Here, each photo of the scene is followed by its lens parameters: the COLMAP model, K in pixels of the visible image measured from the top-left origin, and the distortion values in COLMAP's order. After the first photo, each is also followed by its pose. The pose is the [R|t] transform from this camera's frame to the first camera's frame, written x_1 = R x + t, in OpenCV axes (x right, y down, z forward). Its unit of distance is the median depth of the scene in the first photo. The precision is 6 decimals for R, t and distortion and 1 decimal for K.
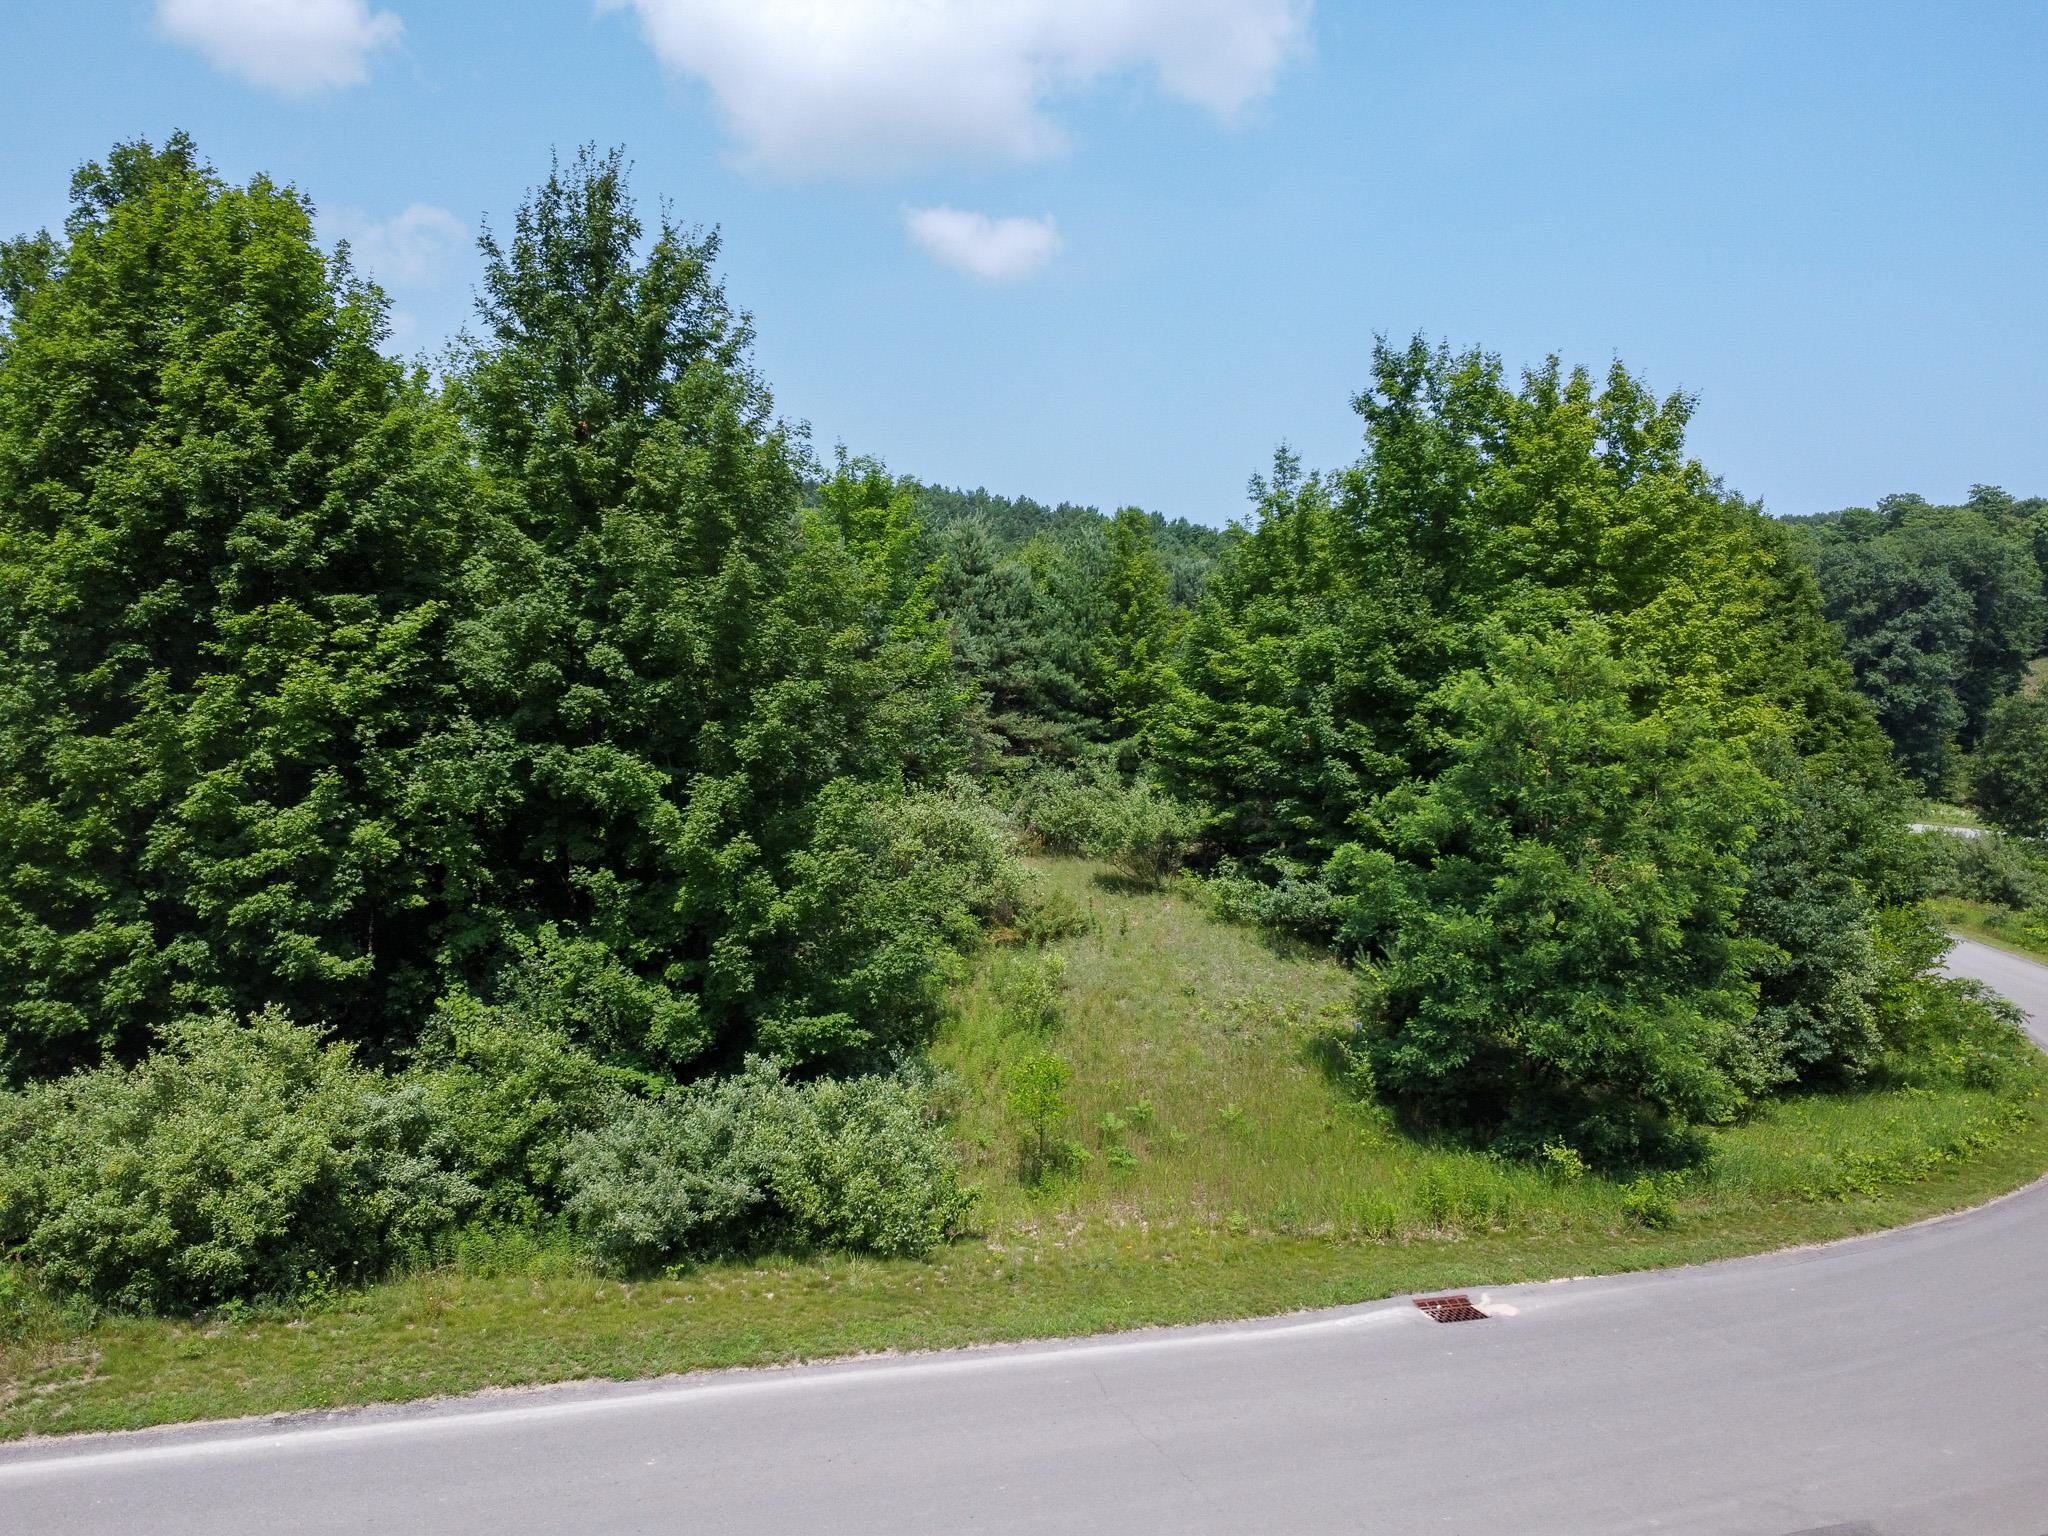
lens RADIAL K [[1539.3, 0, 1012.5], [0, 1539.3, 776.4], [0, 0, 1]] dist [0.004410, -0.004604]
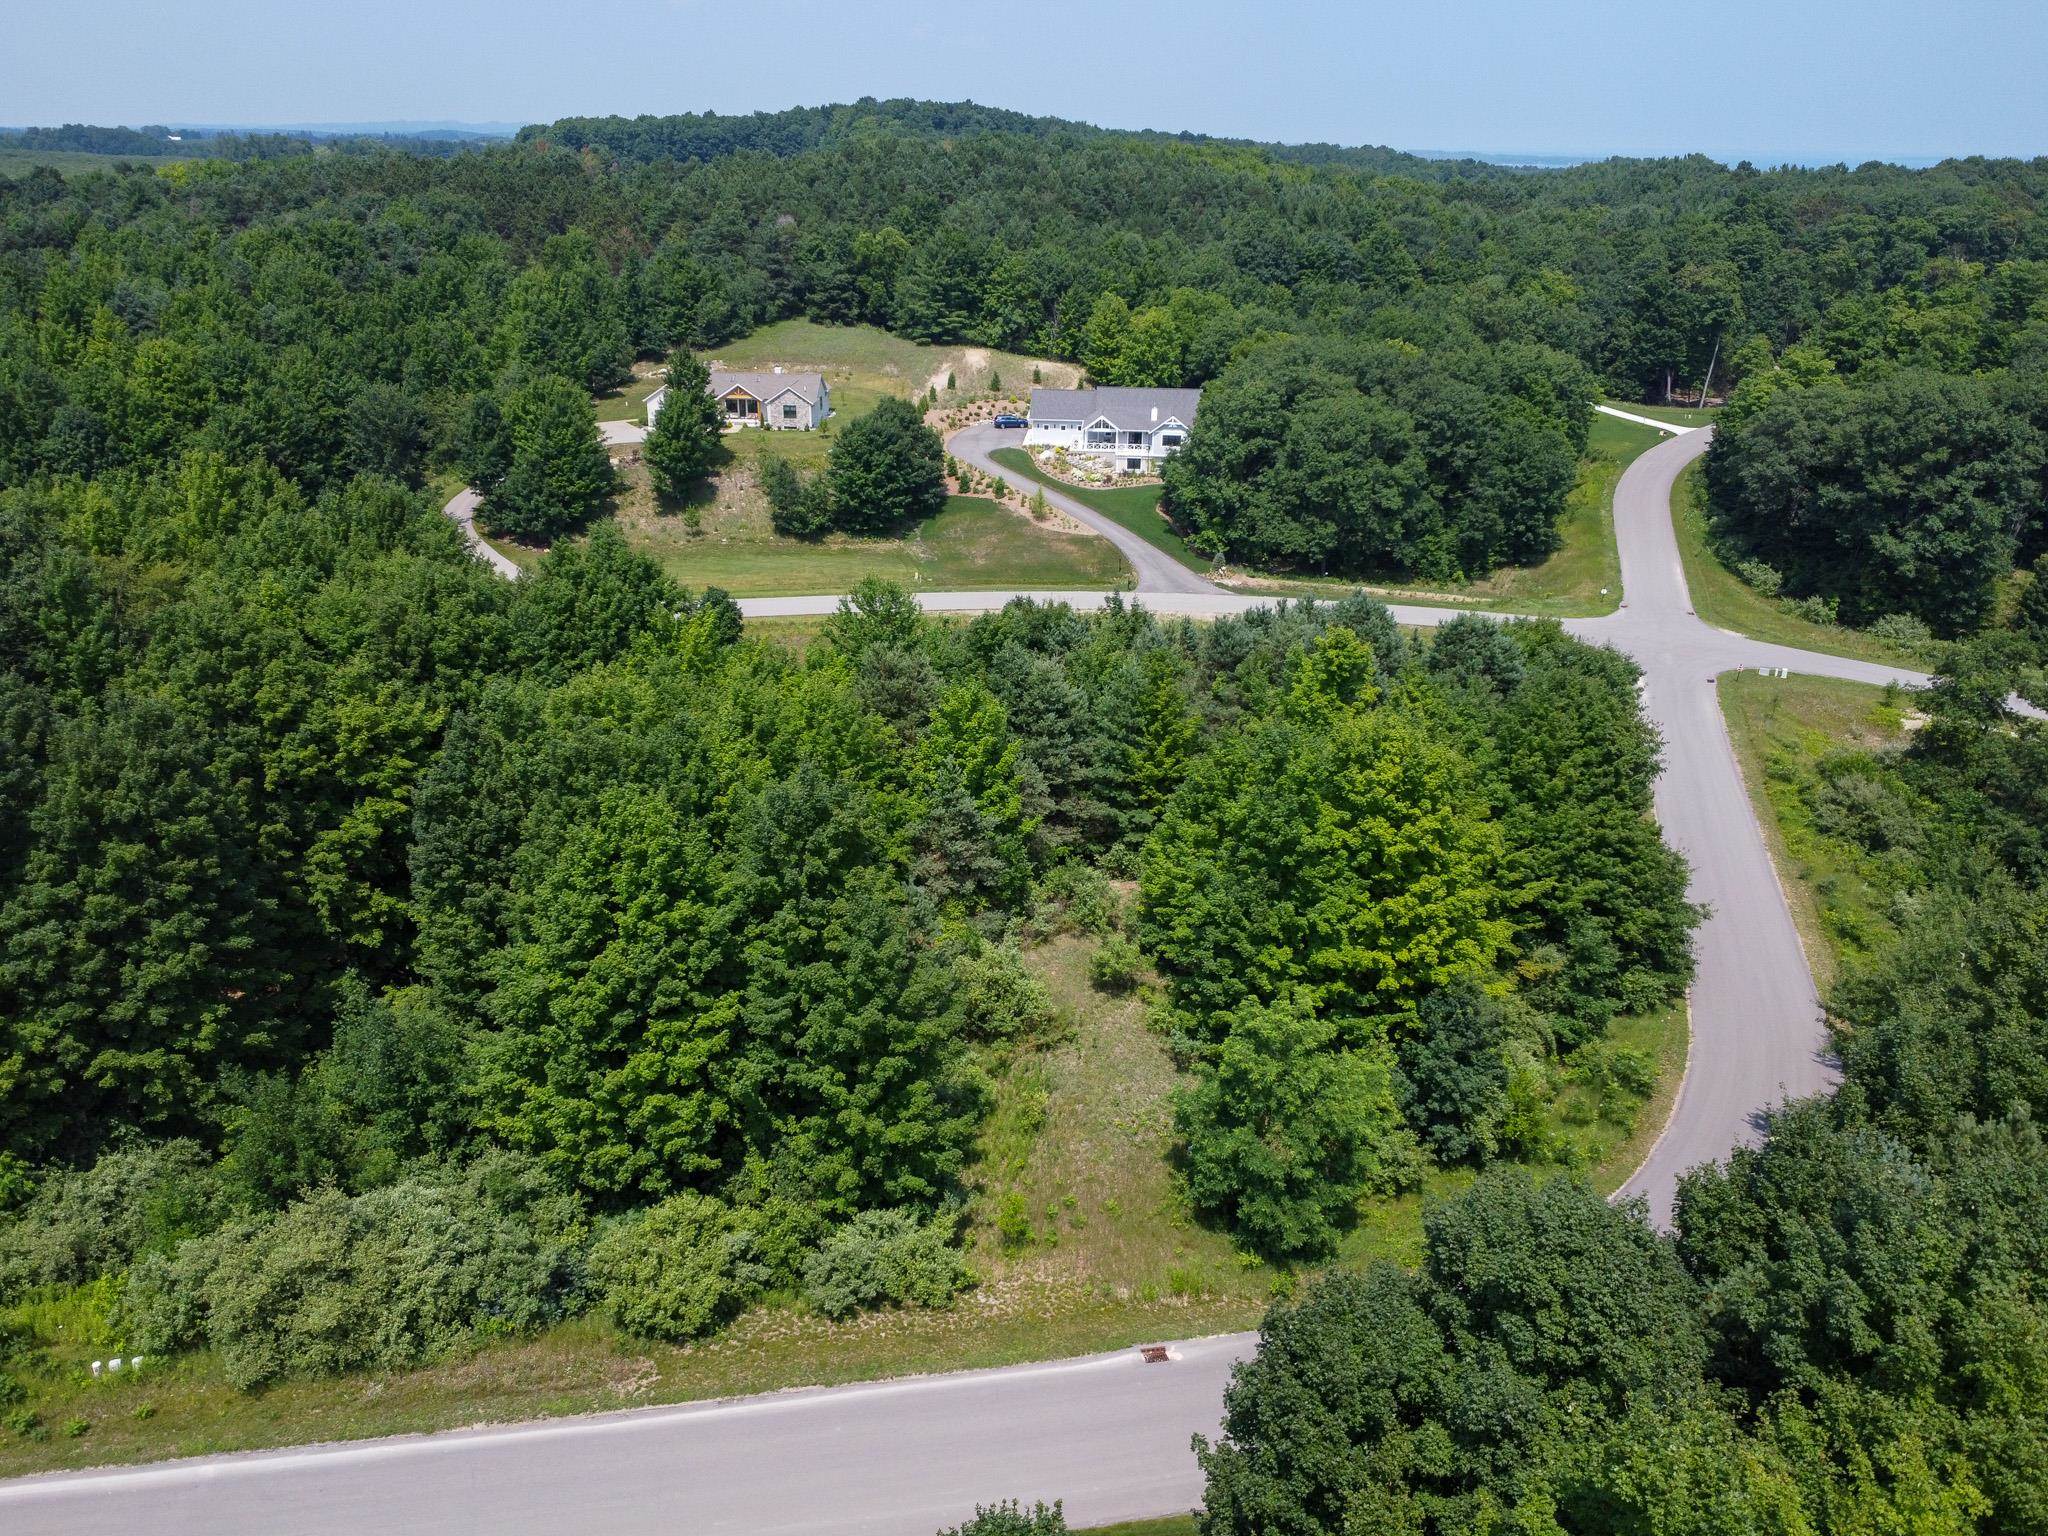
lens RADIAL K [[1539.3, 0, 1012.5], [0, 1539.3, 776.4], [0, 0, 1]] dist [0.004410, -0.004604]
pose [[0.991697, 0.055960, -0.115786, 0.248592], [-0.019328, 0.954990, 0.296007, -1.081515], [0.127139, -0.291311, 0.948142, -0.941573]]
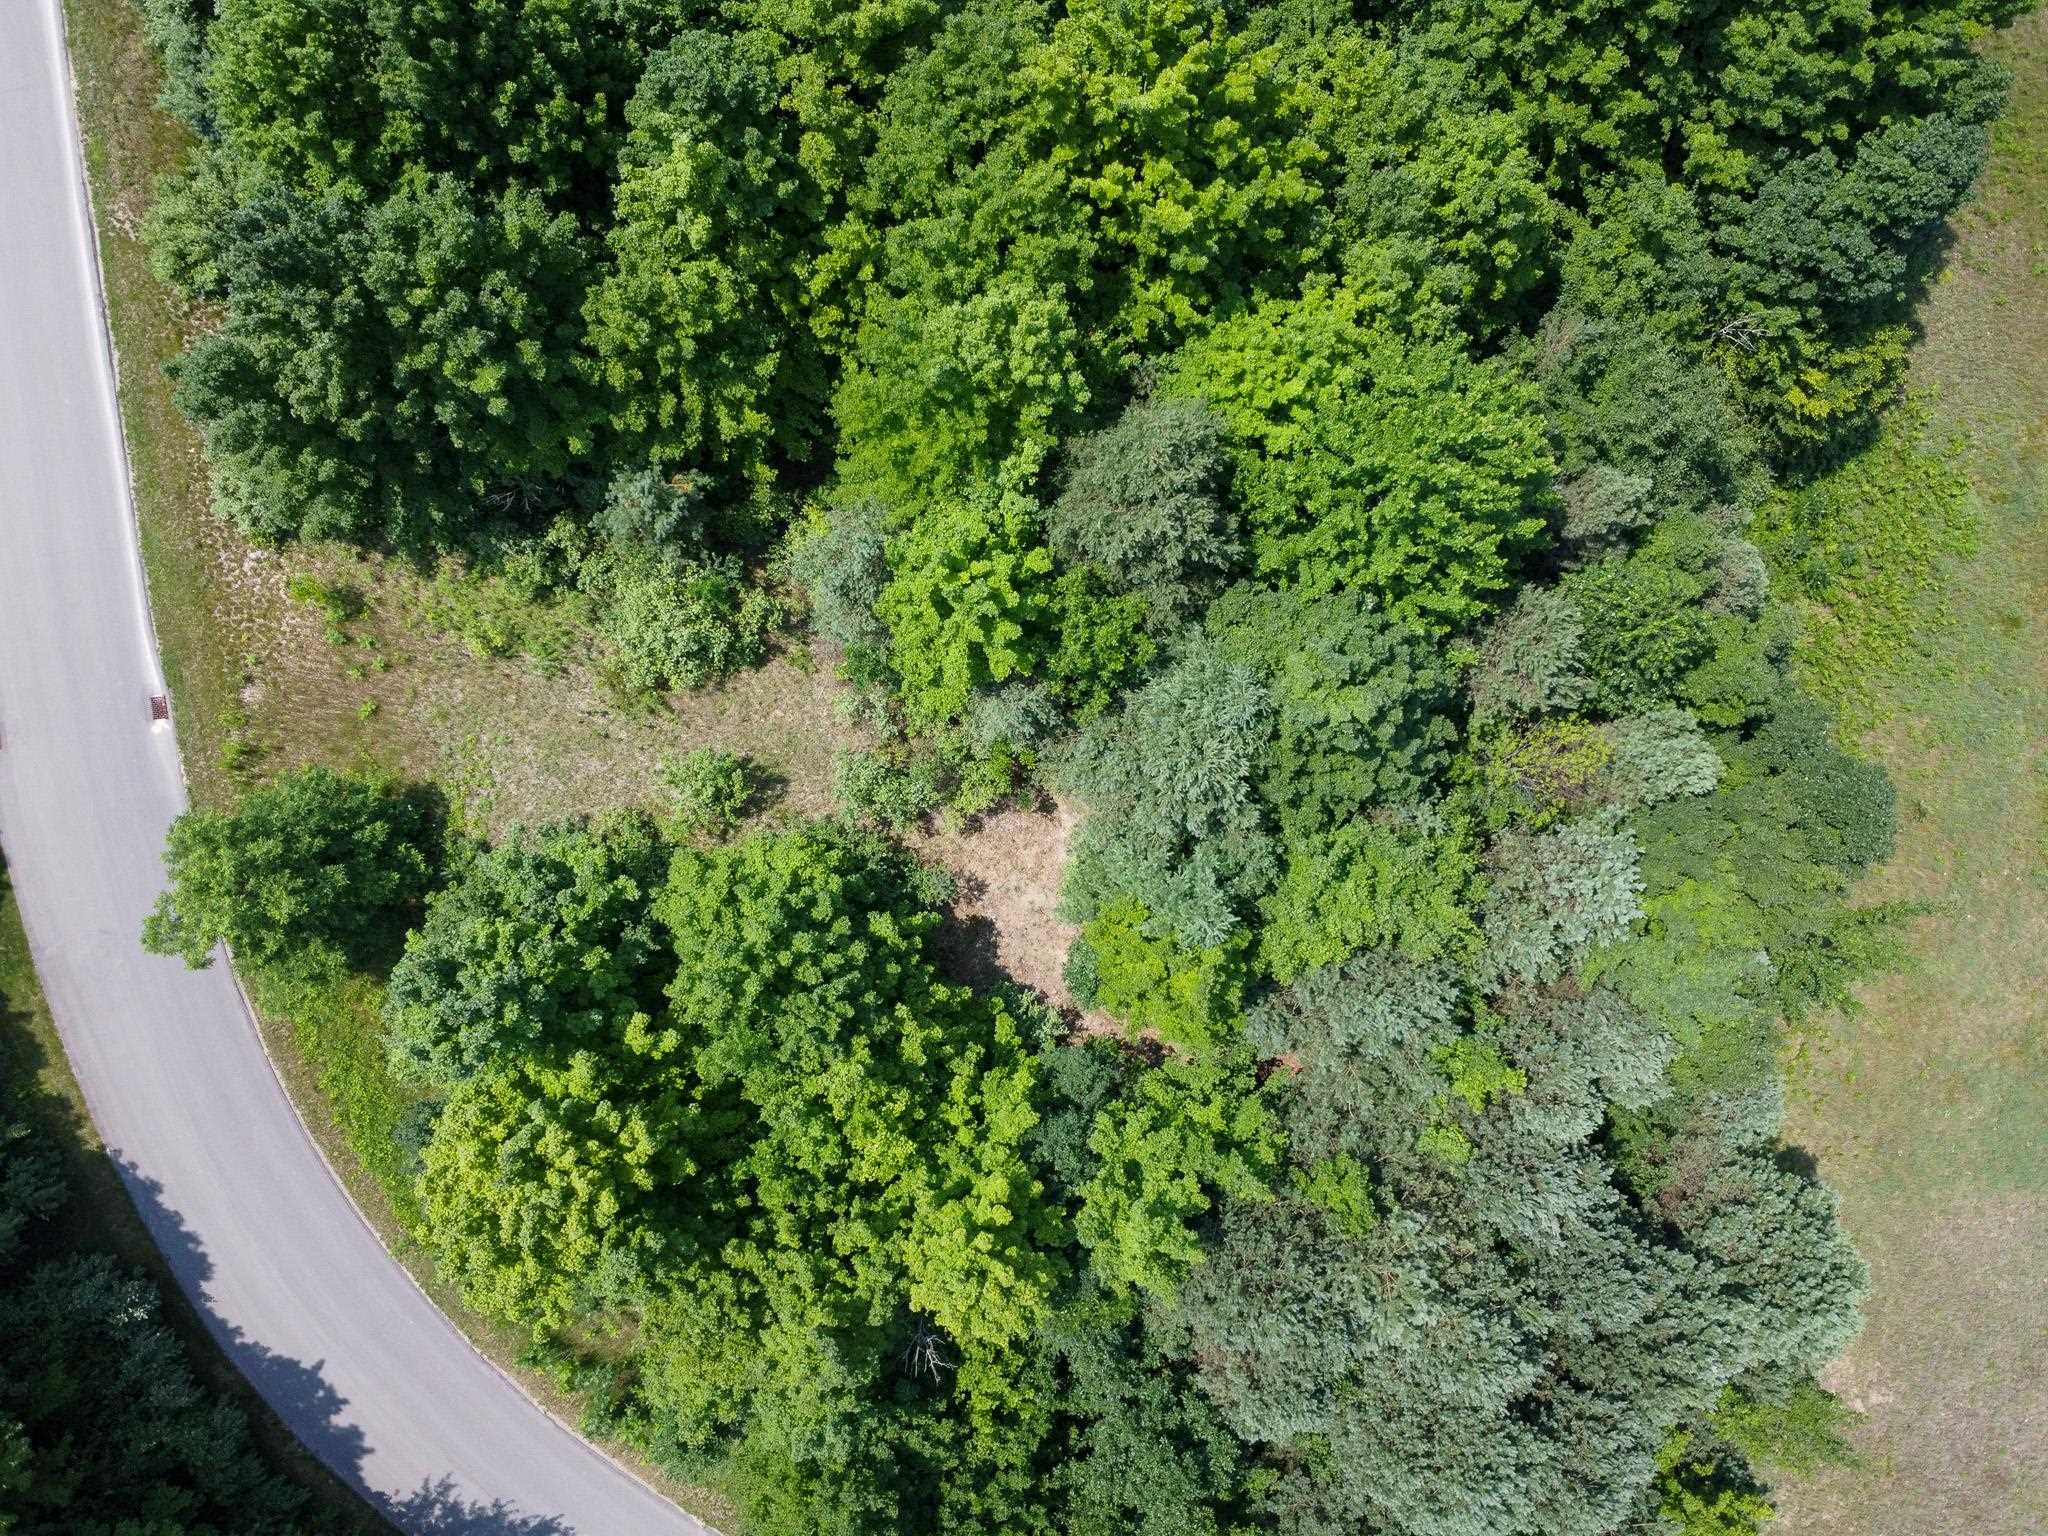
lens RADIAL K [[1539.3, 0, 1012.5], [0, 1539.3, 776.4], [0, 0, 1]] dist [0.004410, -0.004604]
pose [[-0.270337, 0.962766, 0.000692, 0.002467], [-0.091844, -0.026504, 0.995421, -2.045715], [0.958375, 0.269035, 0.095589, 1.850605]]
